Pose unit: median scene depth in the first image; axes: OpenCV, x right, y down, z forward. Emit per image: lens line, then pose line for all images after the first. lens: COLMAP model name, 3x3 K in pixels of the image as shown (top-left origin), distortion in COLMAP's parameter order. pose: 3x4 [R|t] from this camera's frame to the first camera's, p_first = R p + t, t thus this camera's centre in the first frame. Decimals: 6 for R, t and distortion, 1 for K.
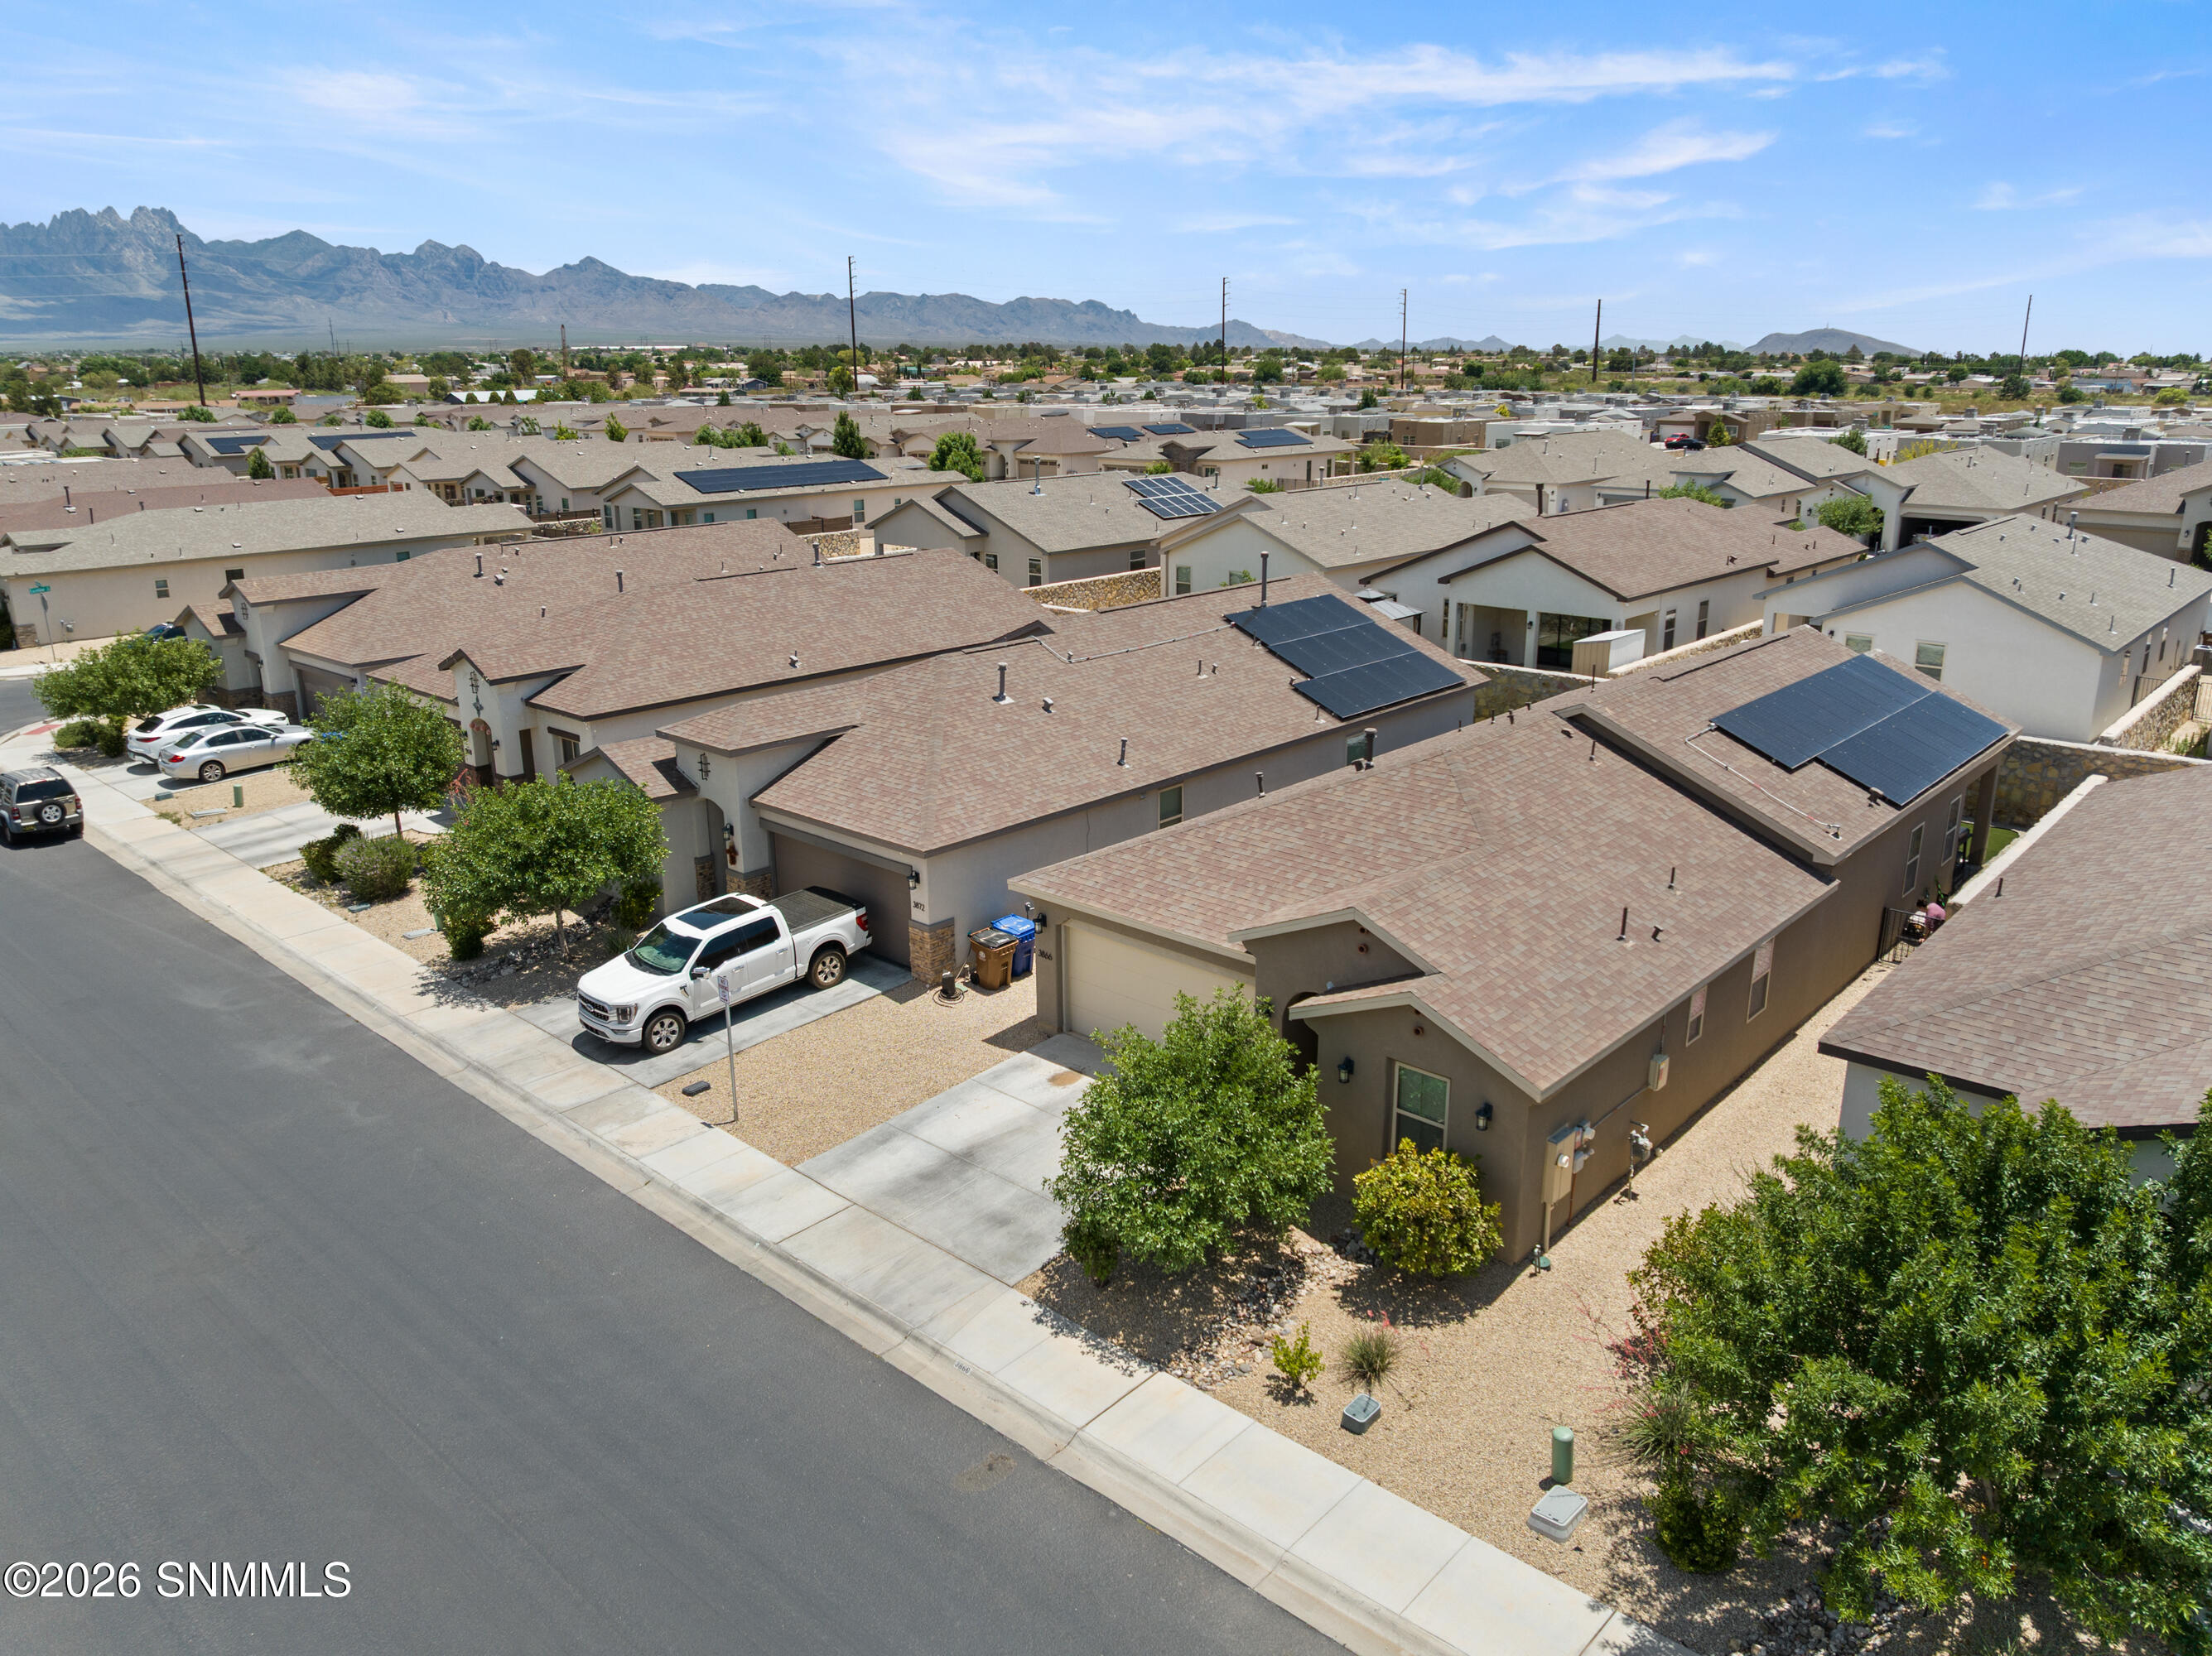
lens RADIAL K [[1588.3, 0, 1113.6], [0, 1588.3, 802.1], [0, 0, 1]] dist [-0.036465, 0.000526]
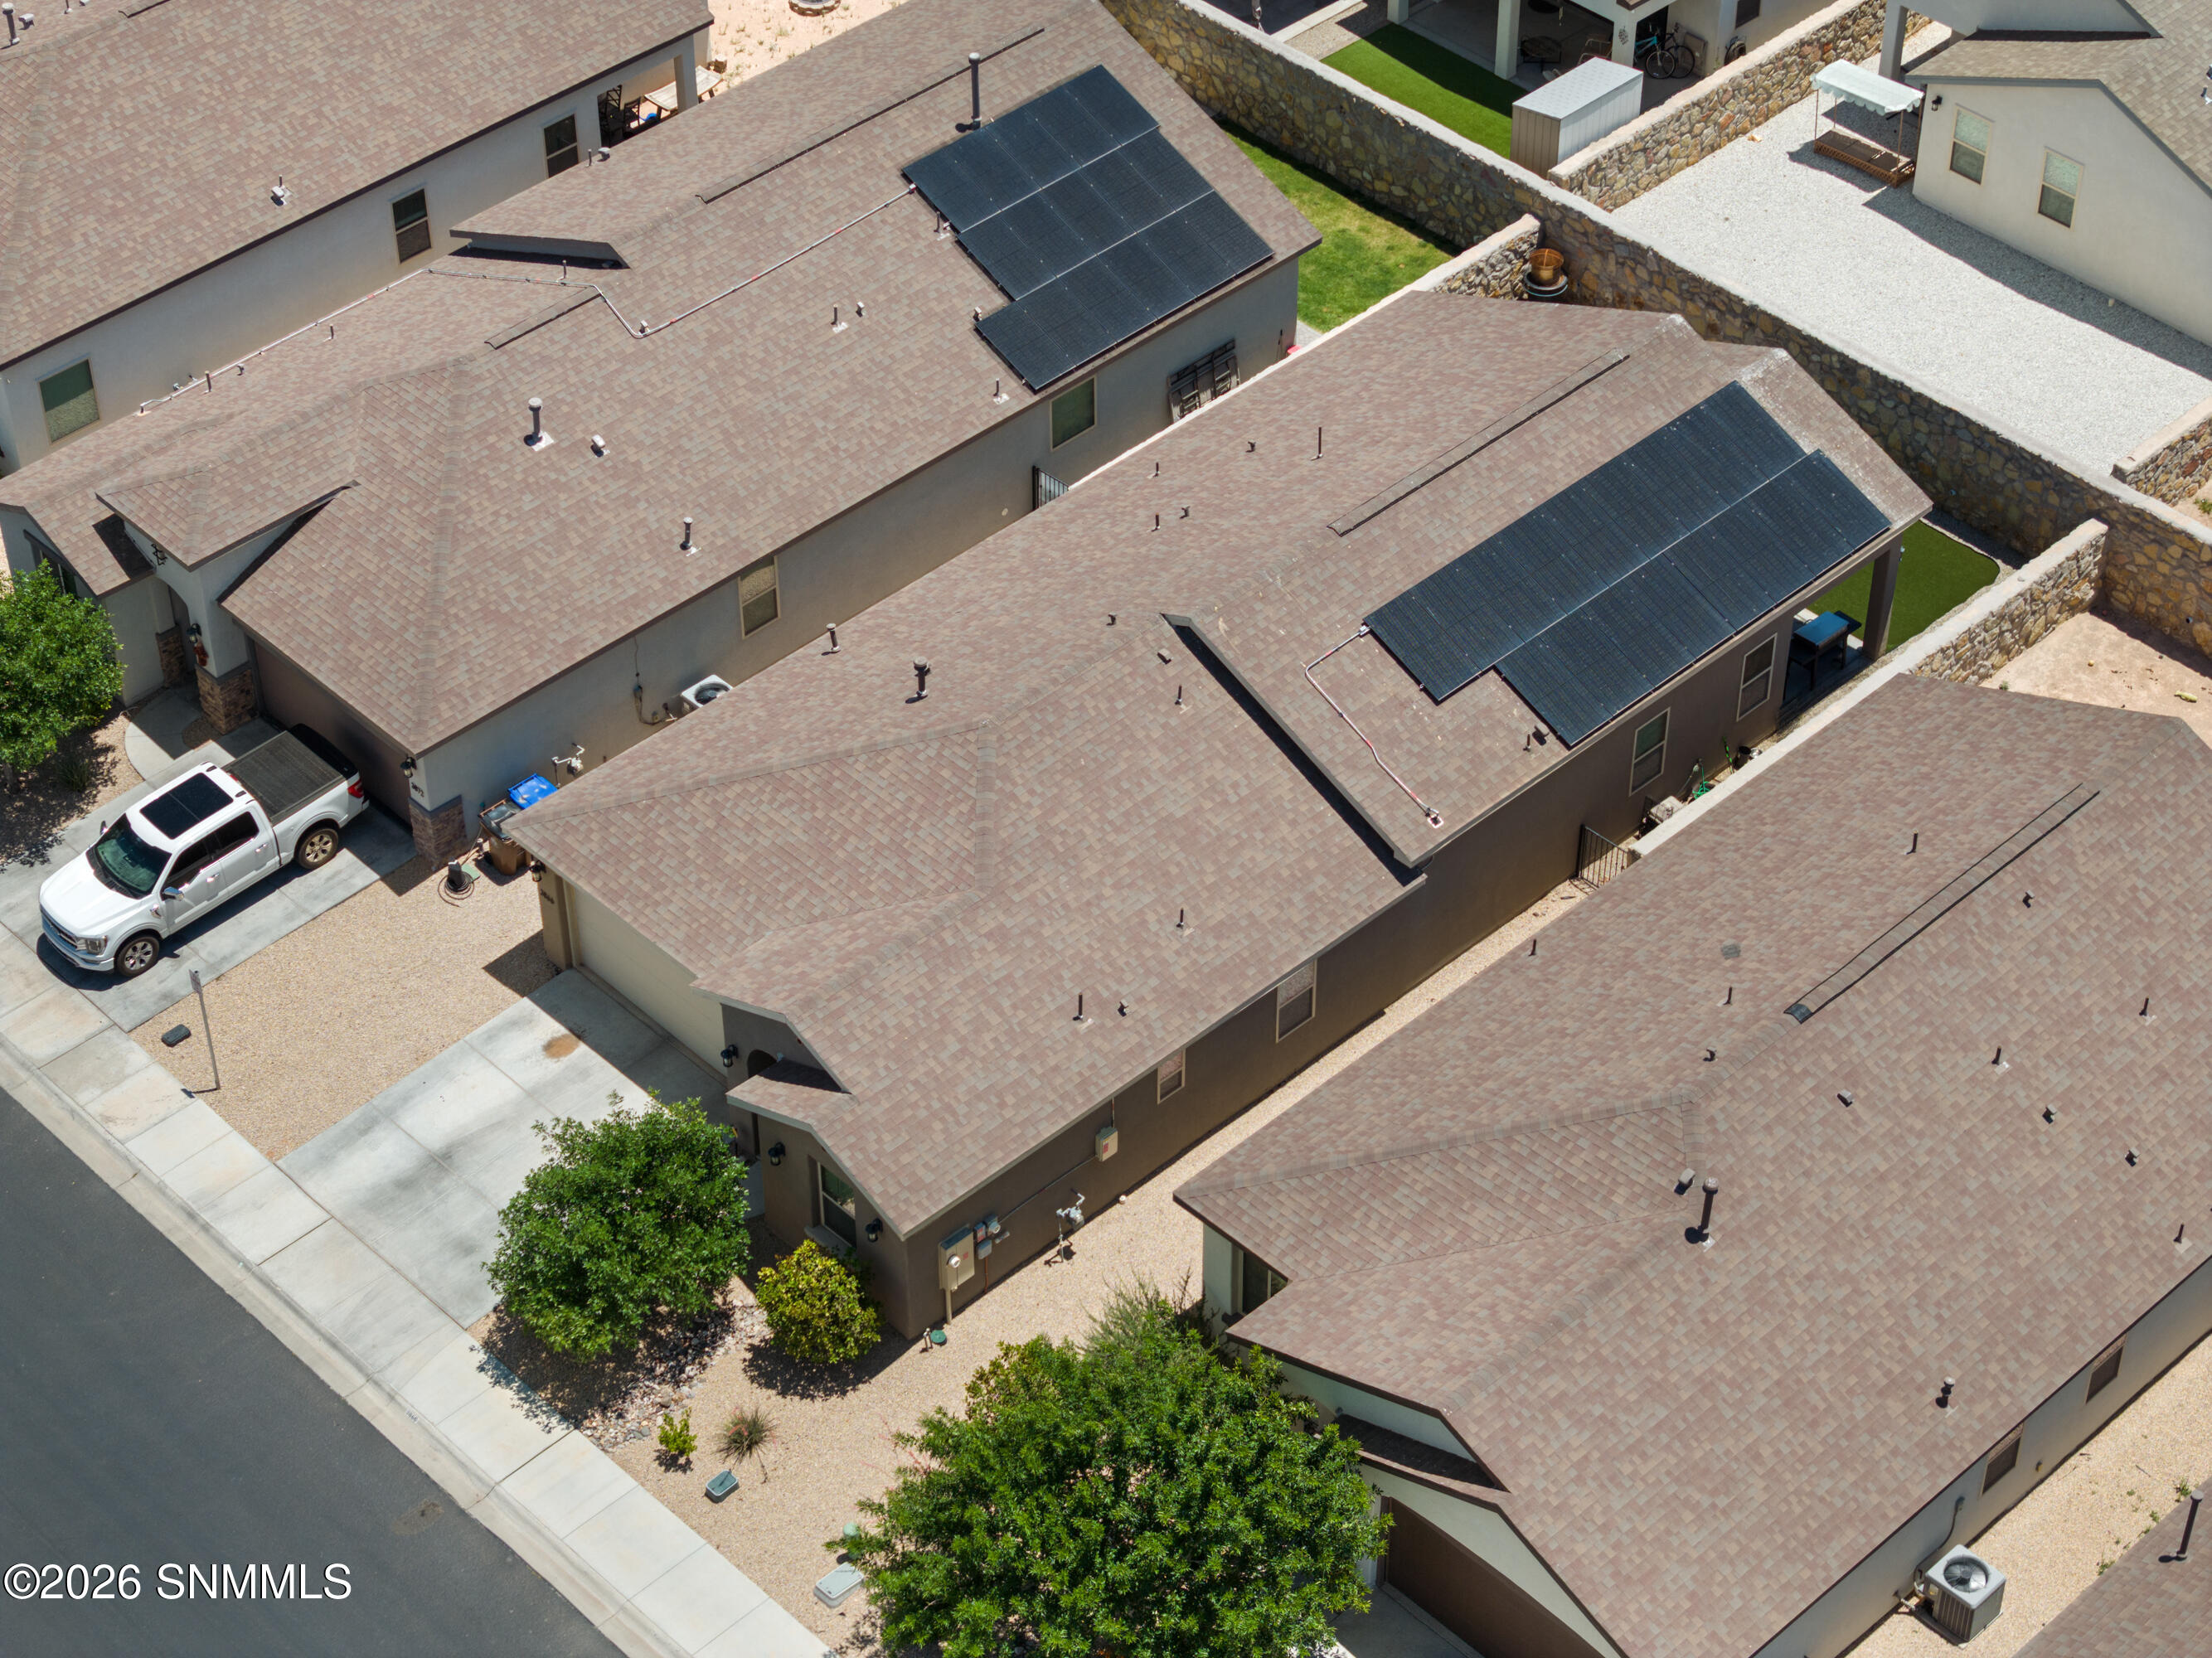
lens RADIAL K [[4467.5, 0, 1106.0], [0, 4467.5, 829.0], [0, 0, 1]] dist [-0.129640, 0.675527]
pose [[0.997788, 0.045227, -0.048720, 0.430844], [-0.019492, 0.899724, 0.436023, -1.143151], [0.063554, -0.434109, 0.898616, -1.349833]]
